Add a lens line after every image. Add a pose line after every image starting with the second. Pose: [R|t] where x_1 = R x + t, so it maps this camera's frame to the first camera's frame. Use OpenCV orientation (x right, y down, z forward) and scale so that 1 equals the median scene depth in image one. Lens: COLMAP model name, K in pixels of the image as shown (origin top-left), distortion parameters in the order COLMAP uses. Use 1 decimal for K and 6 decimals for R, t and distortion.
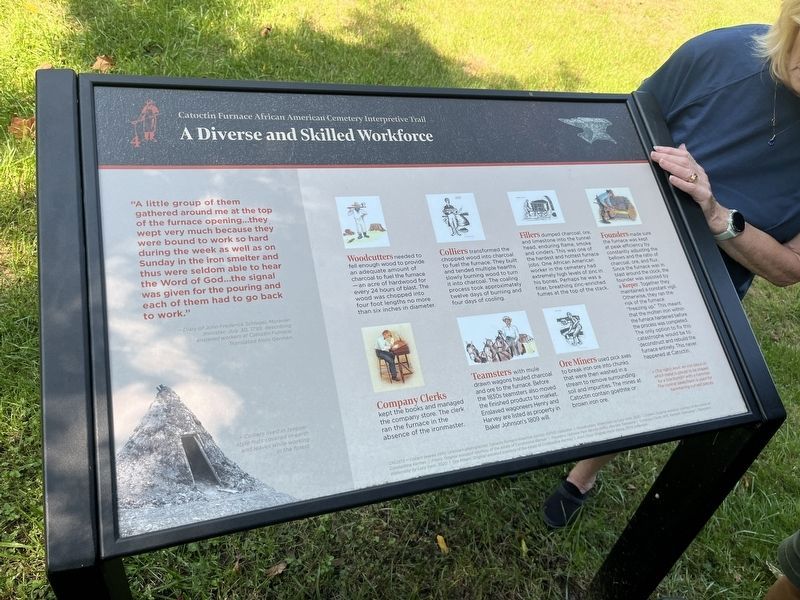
lens RADIAL K [[604.2, 0, 400.0], [0, 604.2, 300.0], [0, 0, 1]] dist [0.043709, -0.072158]
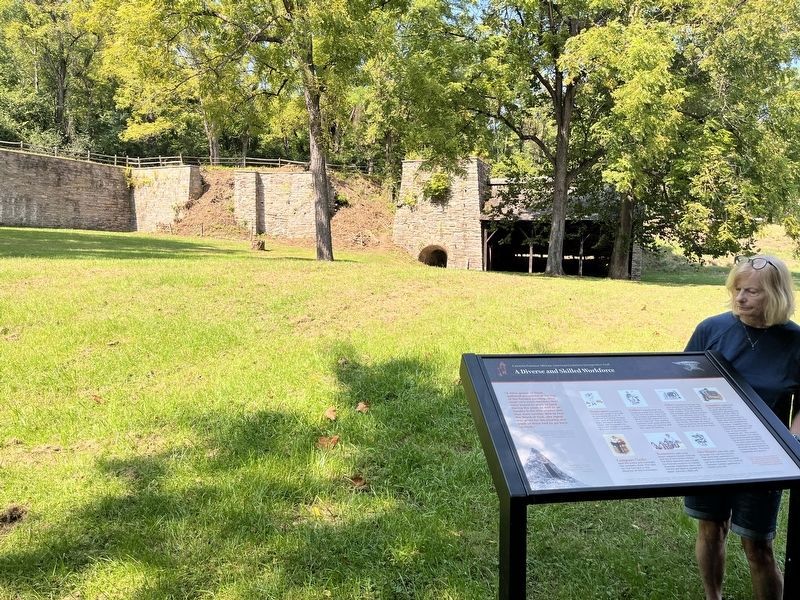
lens RADIAL K [[604.2, 0, 400.0], [0, 604.2, 300.0], [0, 0, 1]] dist [0.043709, -0.072158]
pose [[0.975718, -0.124115, -0.180473, -0.317788], [0.001708, 0.828242, -0.560368, 0.872776], [0.219026, 0.546453, 0.808342, -1.297127]]
